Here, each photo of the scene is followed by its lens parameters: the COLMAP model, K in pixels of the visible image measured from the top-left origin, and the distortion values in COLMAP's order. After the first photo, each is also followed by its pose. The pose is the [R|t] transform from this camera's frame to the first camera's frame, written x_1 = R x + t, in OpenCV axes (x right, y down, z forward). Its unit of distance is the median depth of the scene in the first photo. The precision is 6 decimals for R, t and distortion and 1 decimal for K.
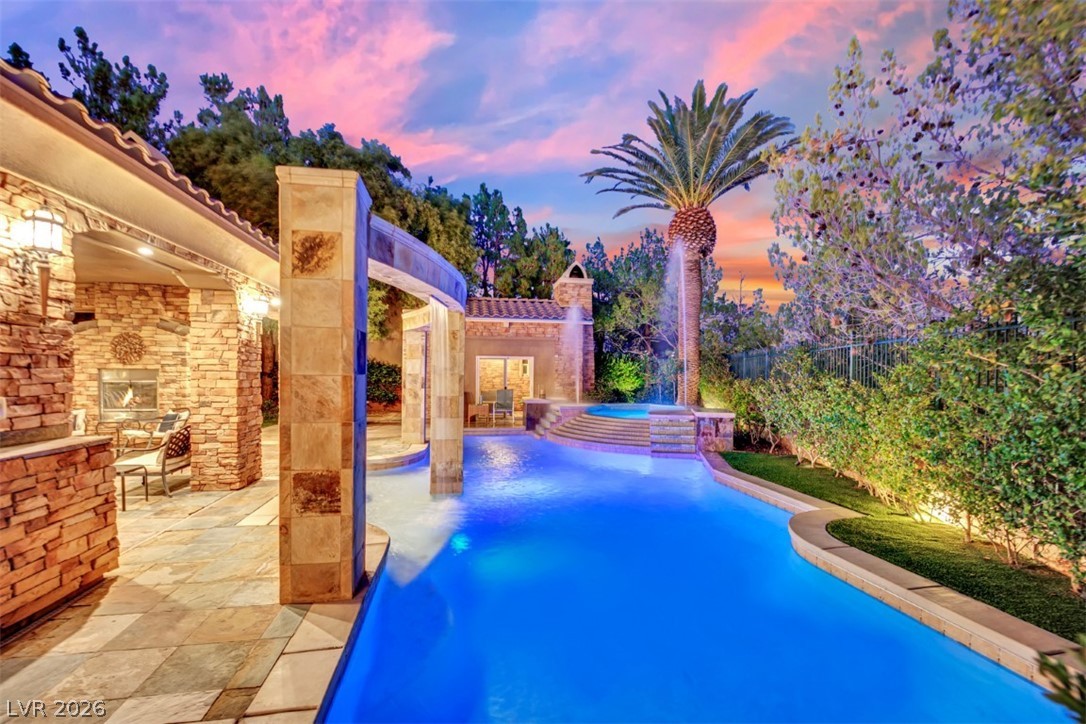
lens RADIAL K [[460.4, 0, 561.4], [0, 460.4, 367.4], [0, 0, 1]] dist [-0.015780, -0.000643]
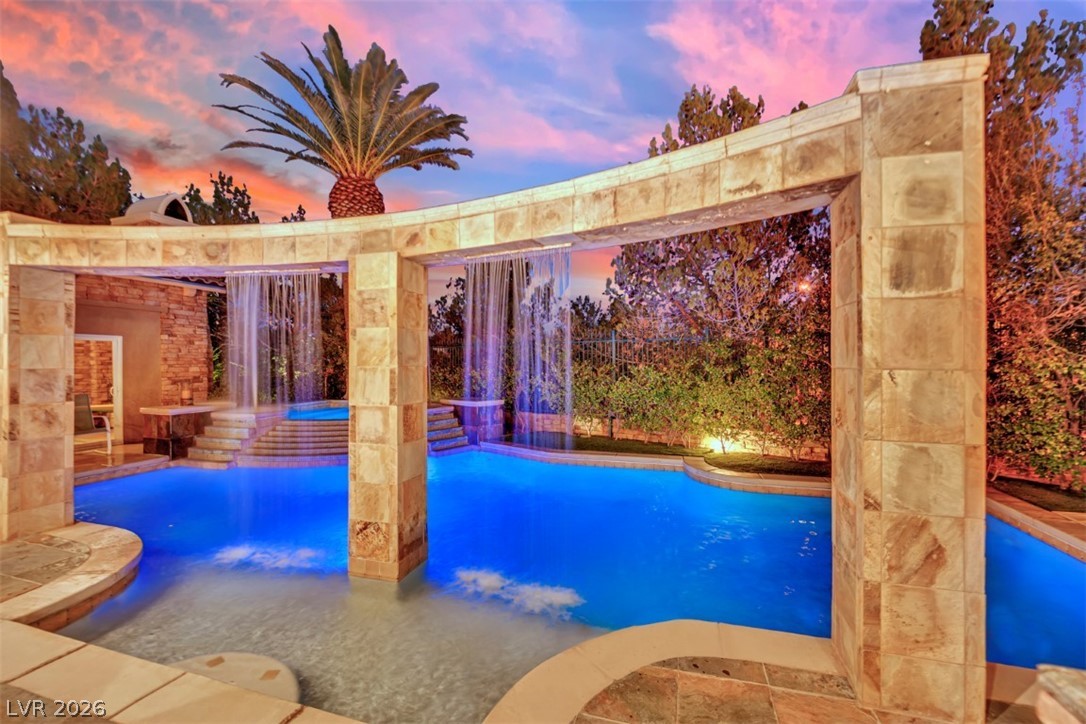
lens RADIAL K [[460.4, 0, 533.8], [0, 460.4, 357.2], [0, 0, 1]] dist [-0.015780, -0.000643]
pose [[0.481993, 0.003187, 0.876169, -0.484940], [-0.006674, 0.999978, 0.000034, 0.000206], [-0.876150, -0.005864, 0.482004, 0.402429]]
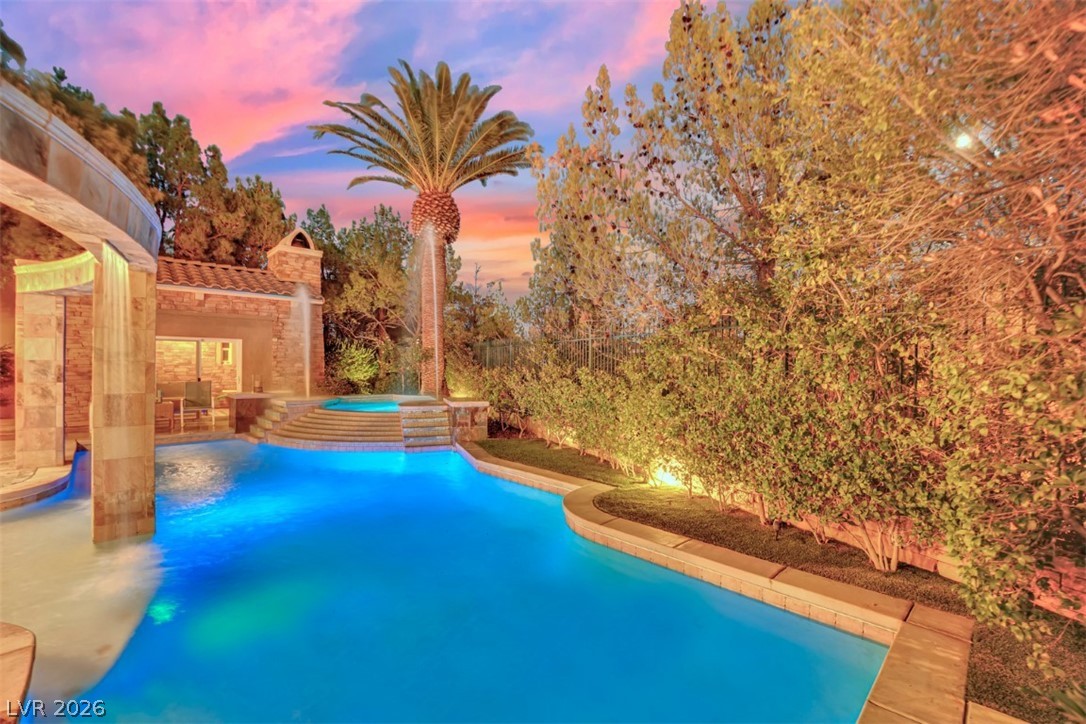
lens RADIAL K [[460.4, 0, 549.9], [0, 460.4, 363.2], [0, 0, 1]] dist [-0.015780, -0.000643]
pose [[0.840624, 0.004777, 0.541598, -0.060723], [-0.014500, 0.999801, 0.013688, -0.000872], [-0.541425, -0.019360, 0.840526, 0.071879]]
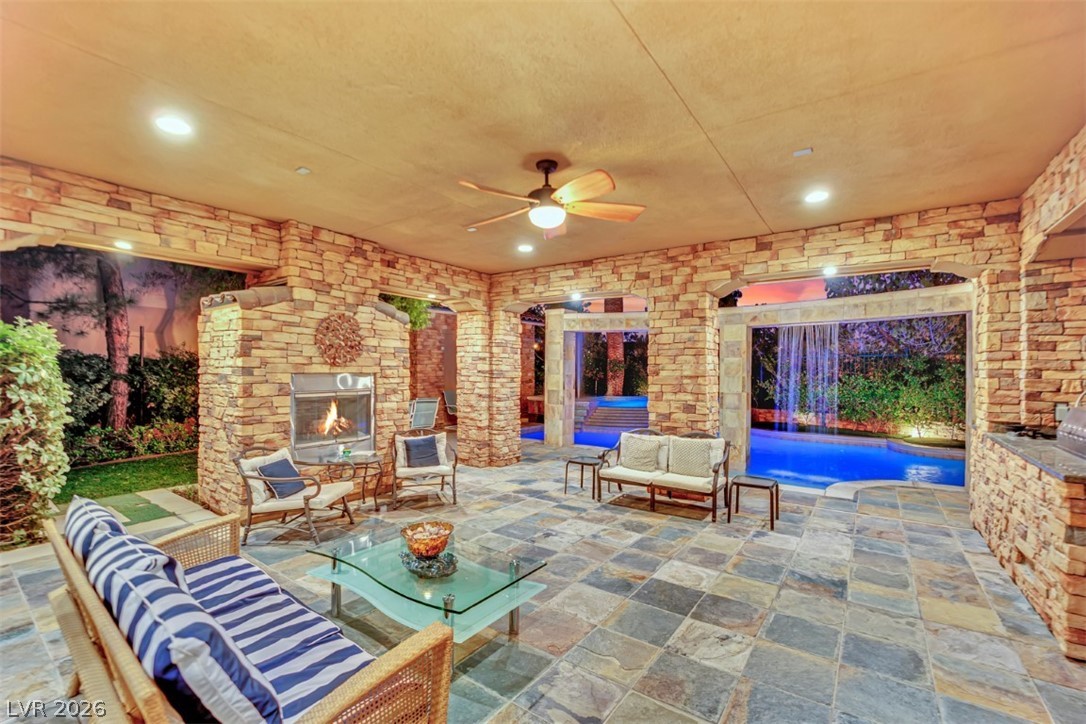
lens RADIAL K [[460.4, 0, 547.3], [0, 460.4, 368.8], [0, 0, 1]] dist [-0.015780, -0.000643]
pose [[0.720807, -0.004145, 0.693124, -1.071319], [-0.007504, 0.999877, 0.013784, -0.012466], [-0.693095, -0.015137, 0.720687, 0.325635]]
